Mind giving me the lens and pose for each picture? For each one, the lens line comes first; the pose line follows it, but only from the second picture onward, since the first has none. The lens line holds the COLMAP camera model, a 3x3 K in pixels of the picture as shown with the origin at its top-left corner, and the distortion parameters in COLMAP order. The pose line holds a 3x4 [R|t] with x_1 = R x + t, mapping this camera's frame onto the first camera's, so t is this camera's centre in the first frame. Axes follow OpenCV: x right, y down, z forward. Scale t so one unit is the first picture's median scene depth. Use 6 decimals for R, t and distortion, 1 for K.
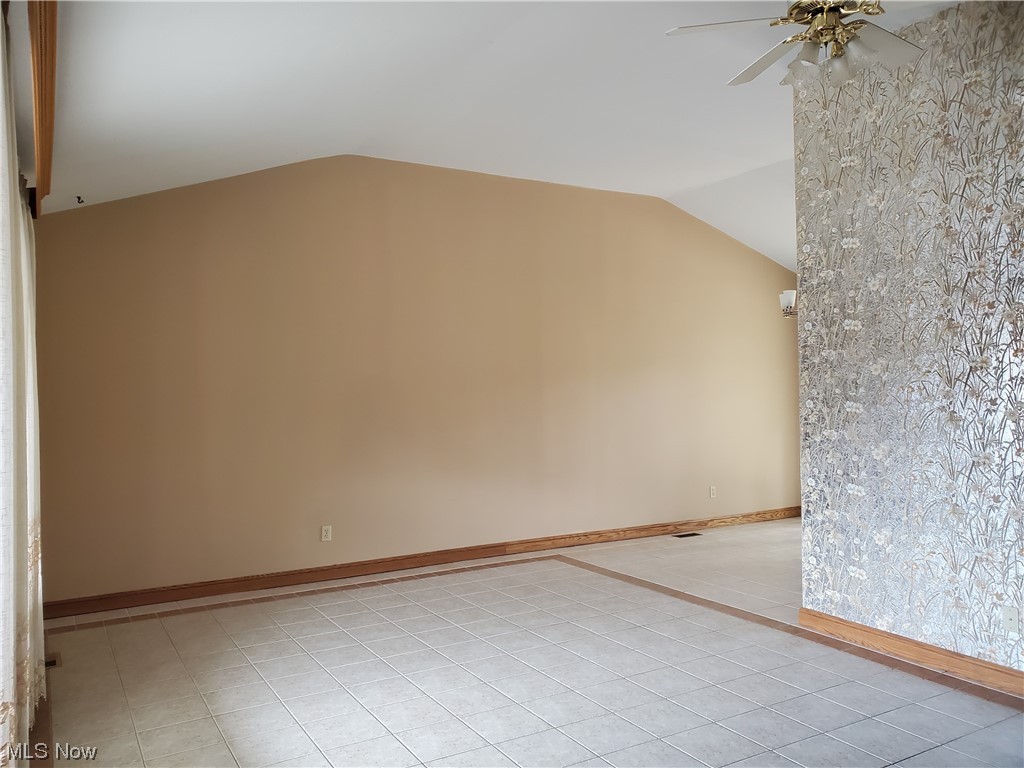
lens RADIAL K [[803.2, 0, 503.9], [0, 803.2, 379.1], [0, 0, 1]] dist [0.057040, -0.051039]
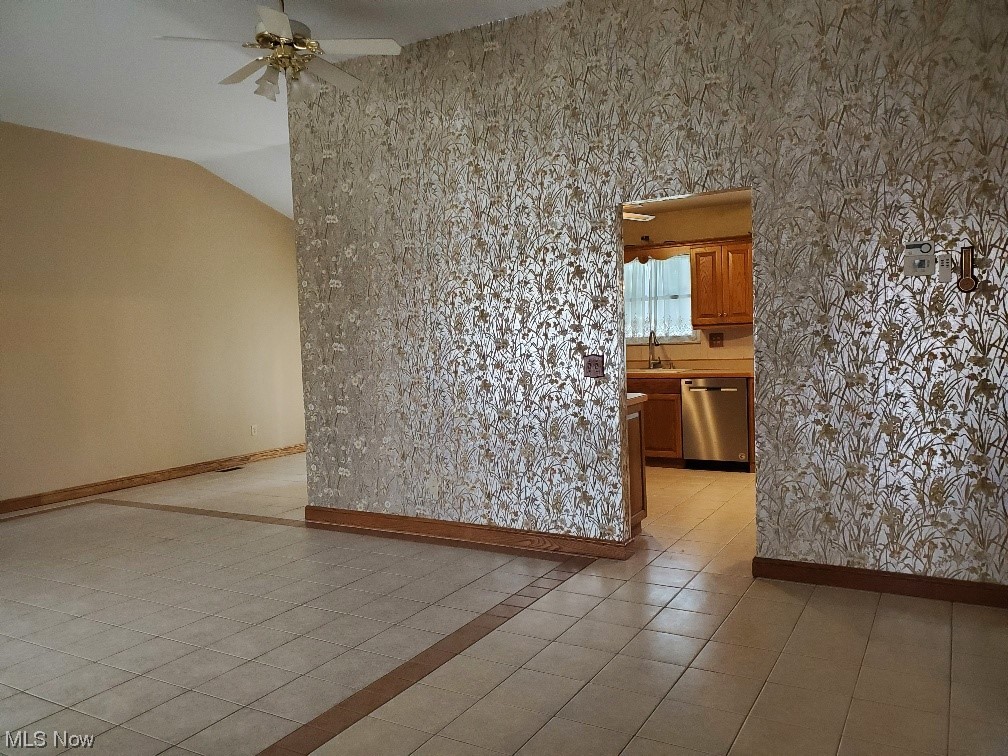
lens RADIAL K [[775.1, 0, 500.0], [0, 775.1, 382.2], [0, 0, 1]] dist [0.033933, -0.033725]
pose [[0.864865, -0.049117, 0.499597, 0.030122], [0.017419, 0.997539, 0.067917, 0.011532], [-0.501703, -0.050037, 0.863592, -0.218971]]
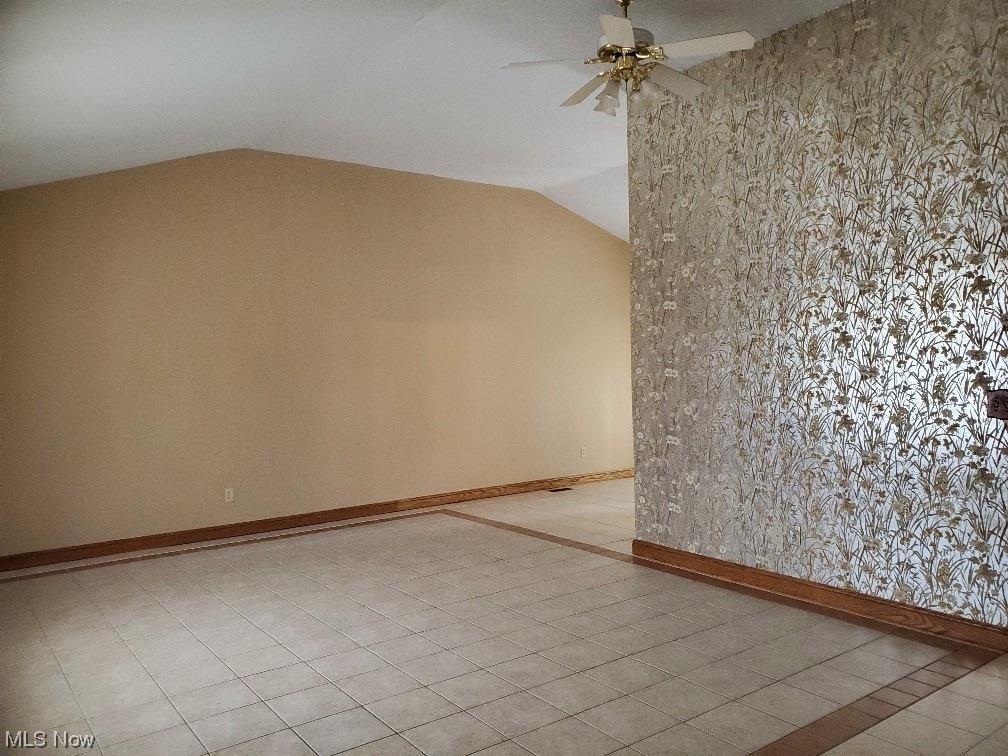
lens RADIAL K [[775.1, 0, 504.0], [0, 775.1, 376.7], [0, 0, 1]] dist [0.033933, -0.033725]
pose [[0.993532, -0.013186, 0.112781, 0.050846], [0.010078, 0.999555, 0.028088, 0.005385], [-0.113102, -0.026769, 0.993223, -0.134342]]
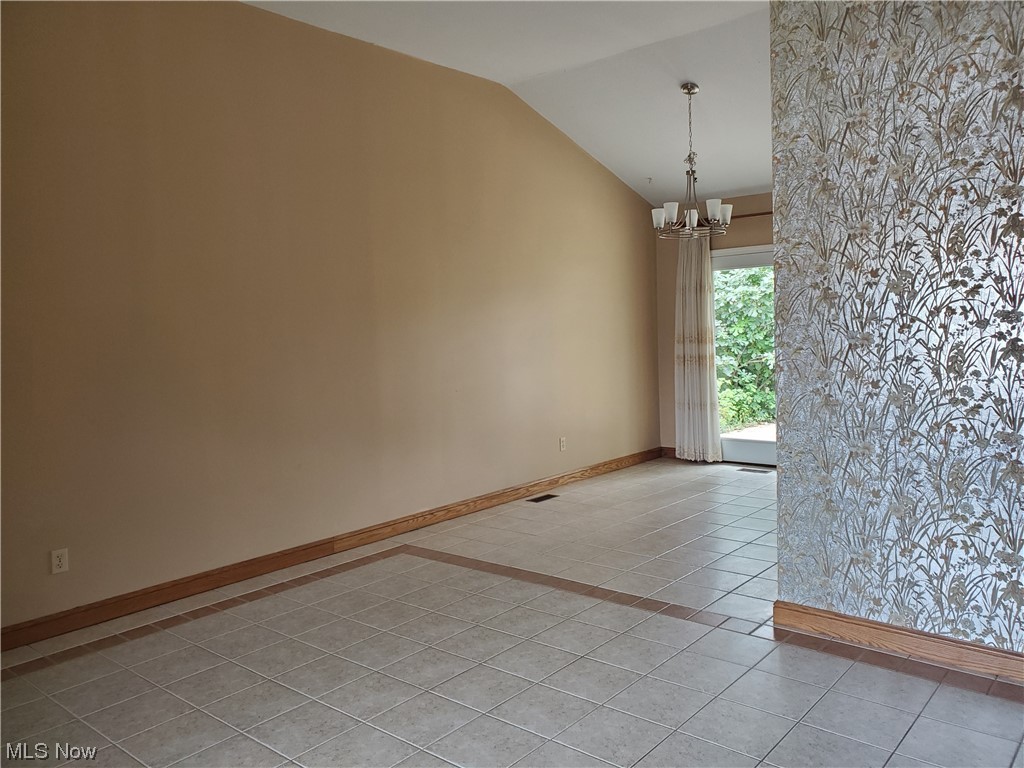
lens RADIAL K [[803.2, 0, 514.3], [0, 803.2, 375.7], [0, 0, 1]] dist [0.057040, -0.051039]
pose [[0.943965, -0.038909, 0.327745, -0.130021], [0.016358, 0.997322, 0.071286, 0.012187], [-0.329641, -0.061930, 0.942073, 0.437556]]
